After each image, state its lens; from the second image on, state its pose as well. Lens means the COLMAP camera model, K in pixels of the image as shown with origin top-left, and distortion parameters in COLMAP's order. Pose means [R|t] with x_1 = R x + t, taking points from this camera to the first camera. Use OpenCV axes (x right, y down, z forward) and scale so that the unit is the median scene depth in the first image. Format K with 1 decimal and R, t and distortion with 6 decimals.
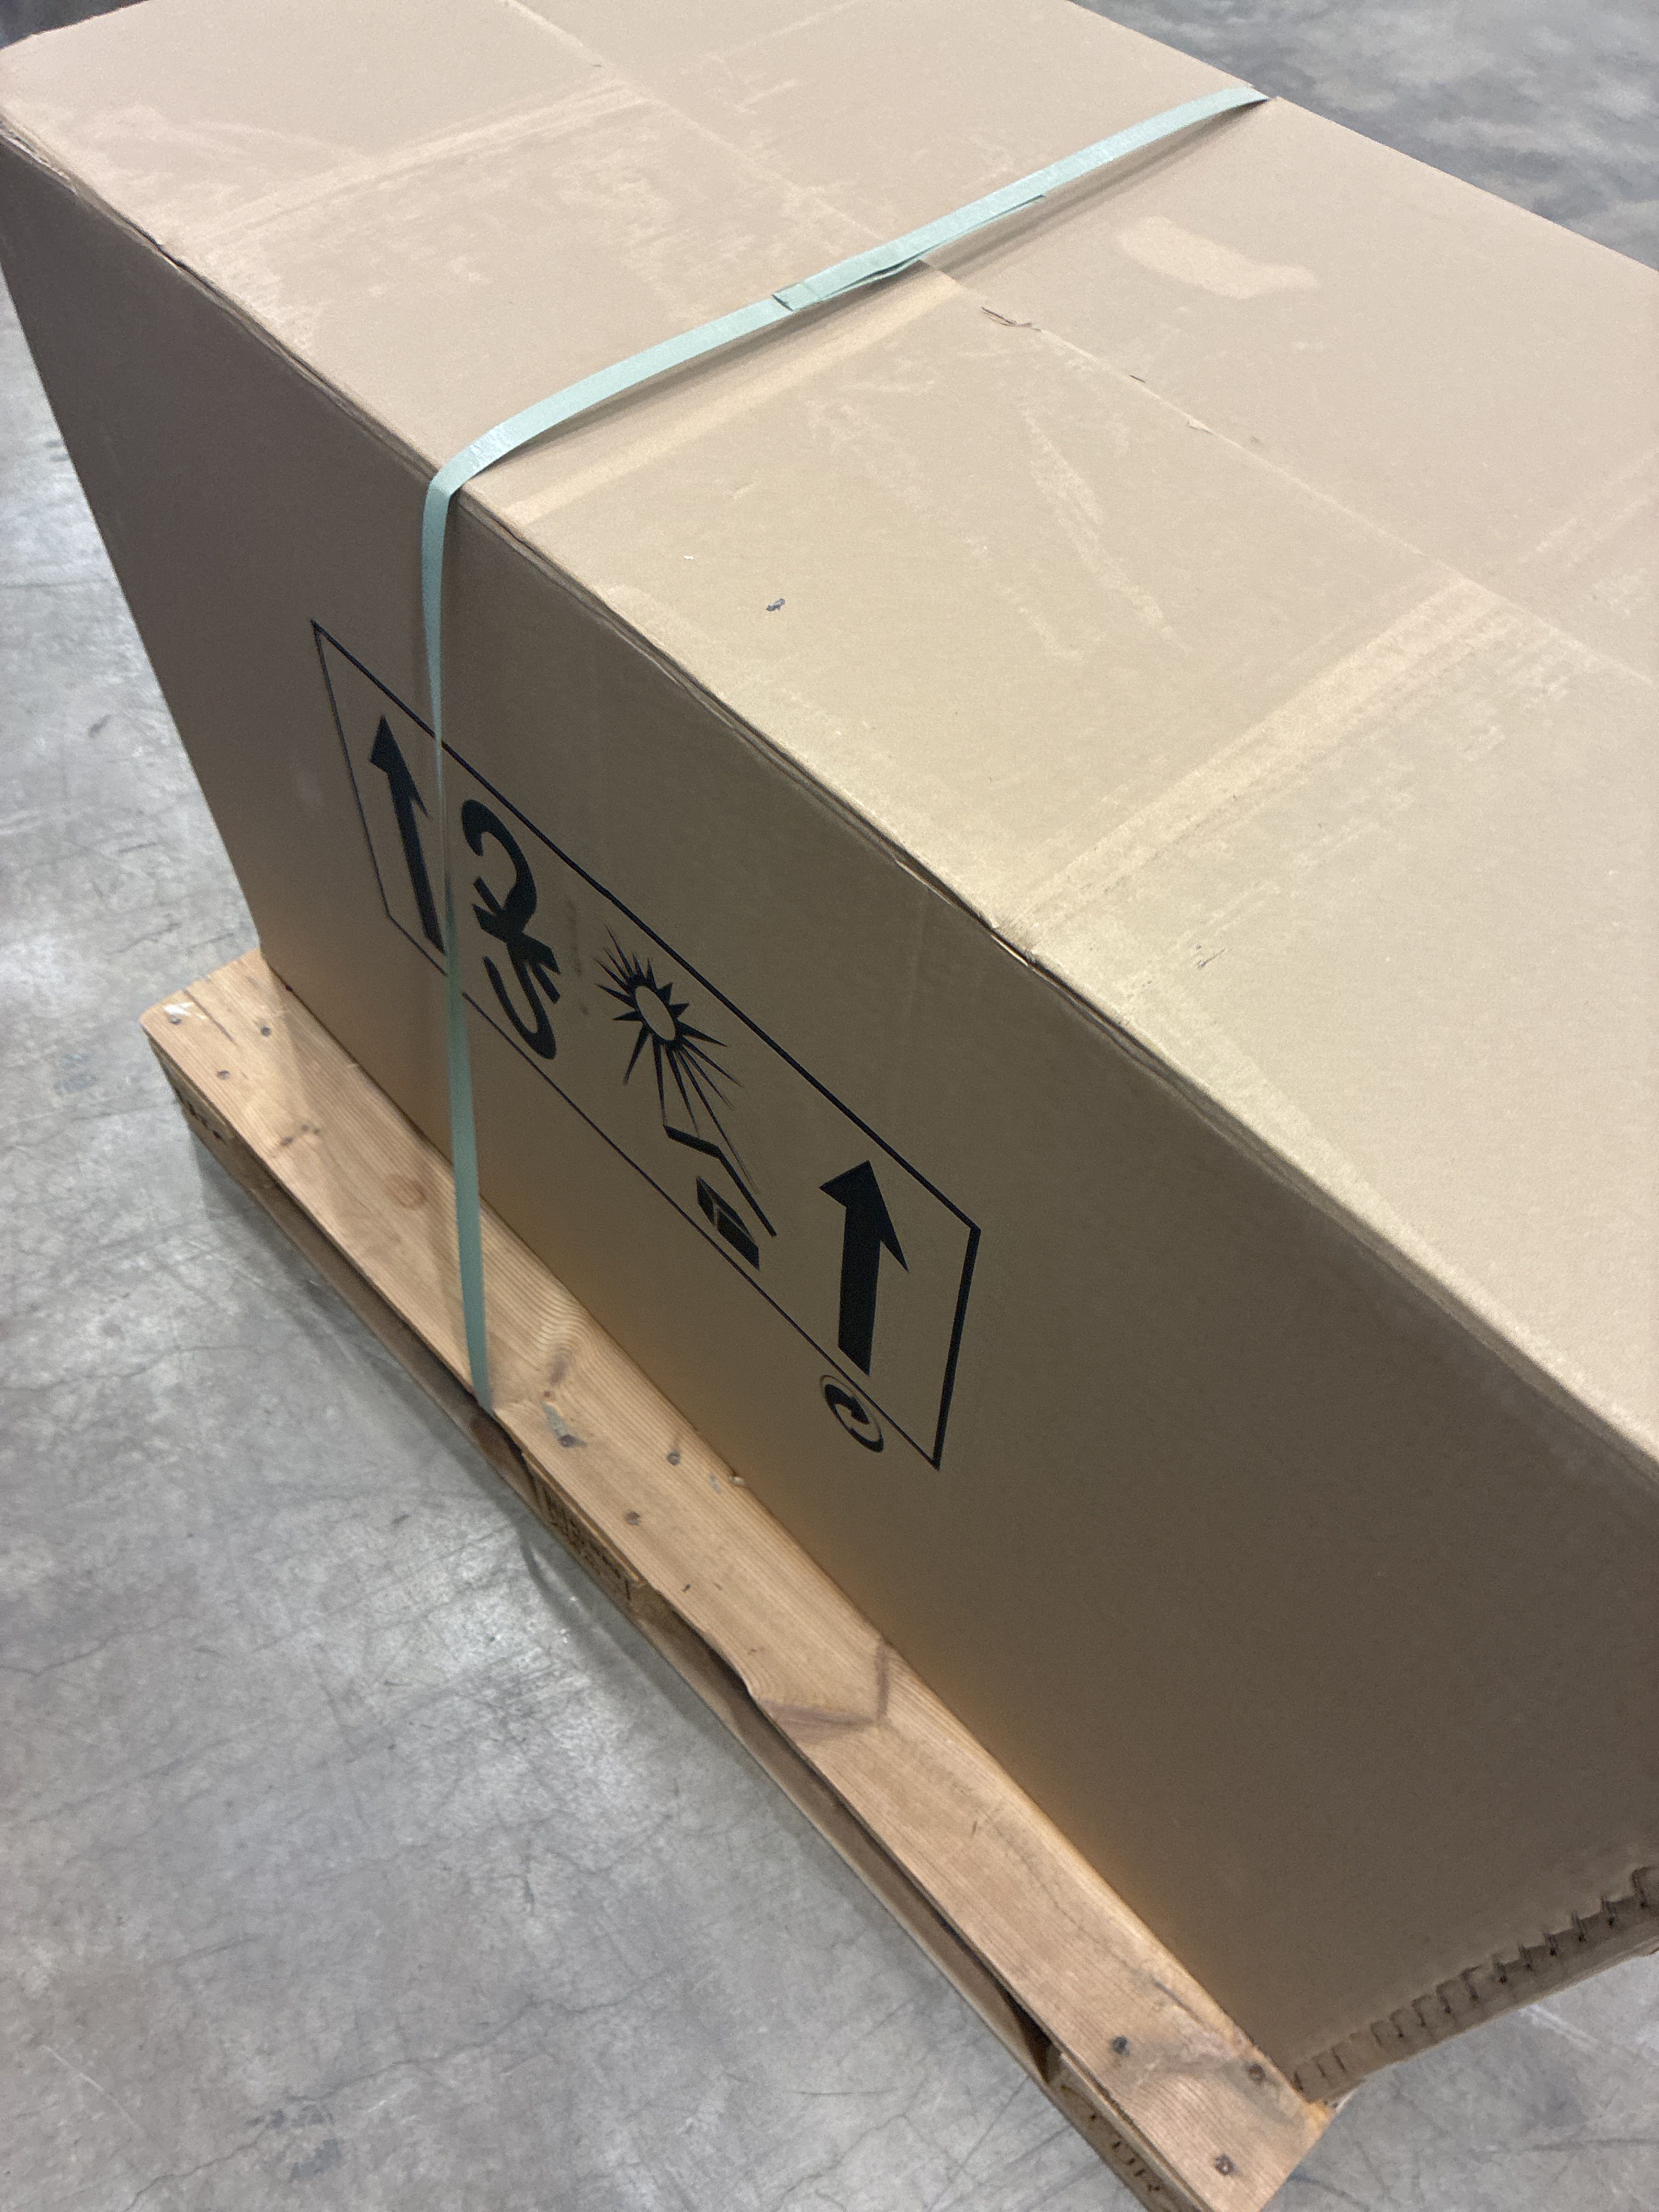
lens RADIAL K [[1683.8, 0, 829.5], [0, 1683.8, 1106.0], [0, 0, 1]] dist [-0.004675, -0.001187]
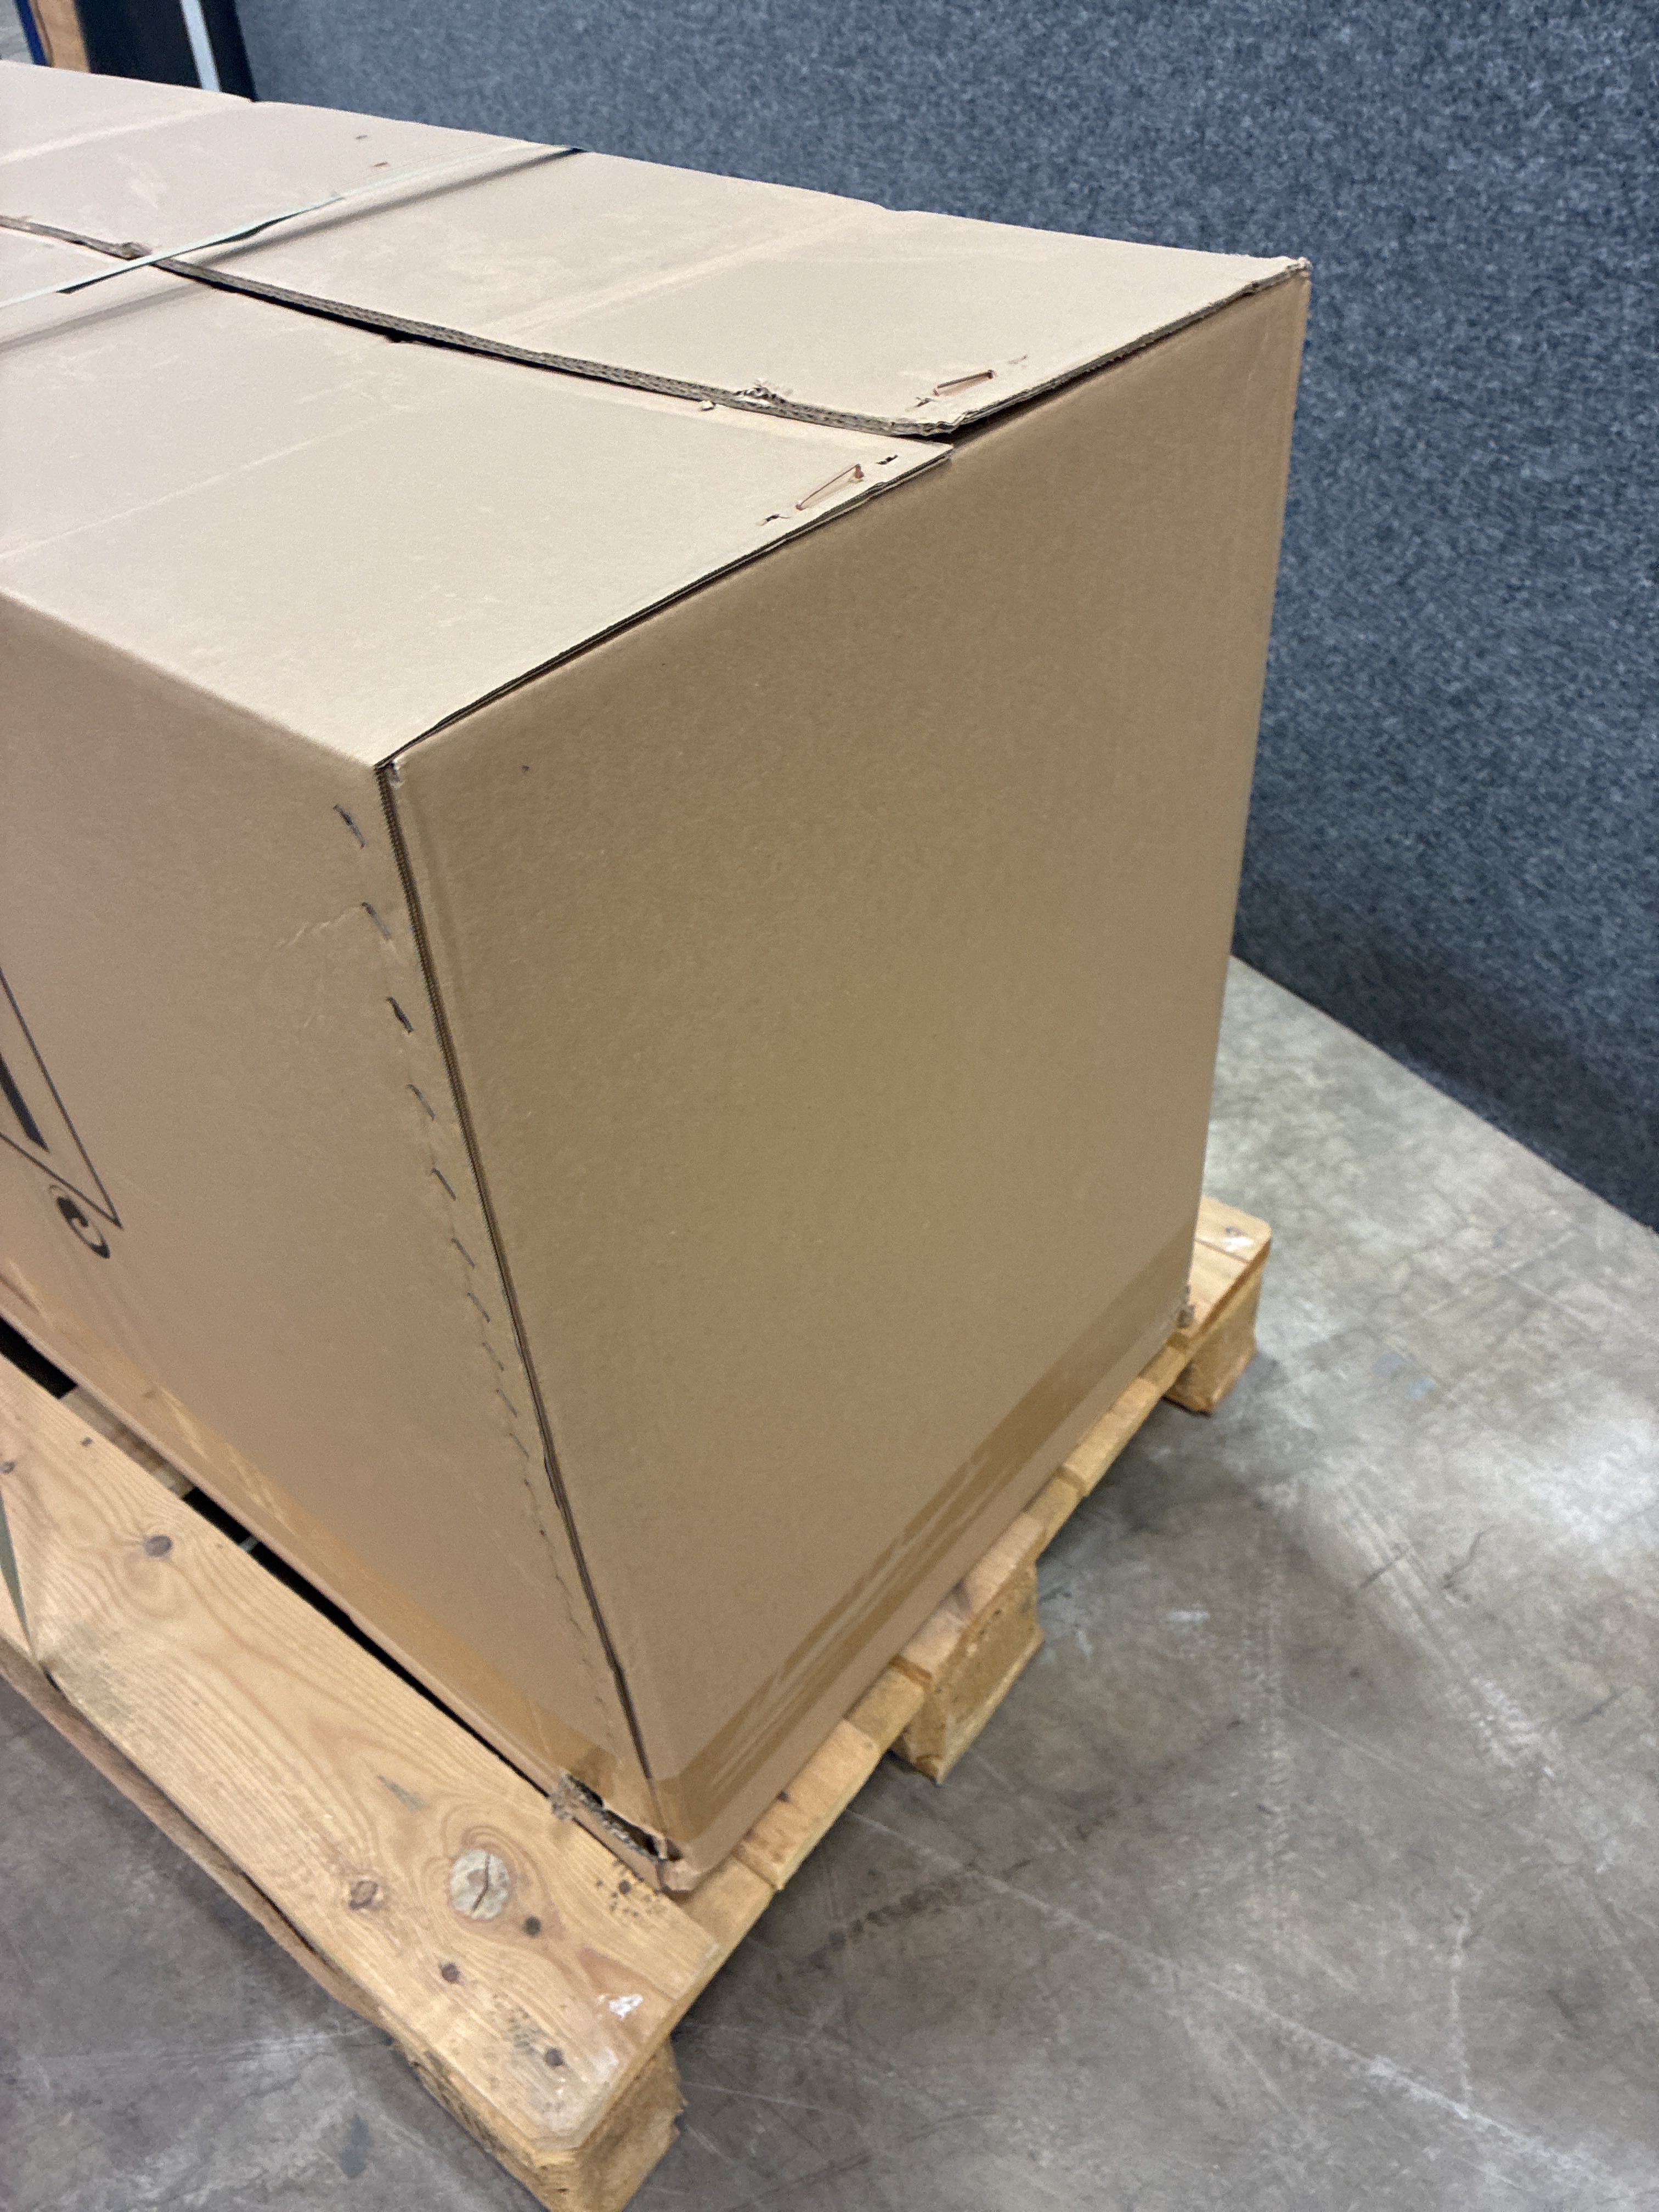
lens RADIAL K [[1641.2, 0, 829.5], [0, 1641.2, 1106.0], [0, 0, 1]] dist [-0.061749, -0.004219]
pose [[-0.988495, 0.120386, -0.091565, -0.164555], [-0.101165, -0.076206, 0.991947, -1.482136], [0.112439, 0.989798, 0.087508, 1.365436]]
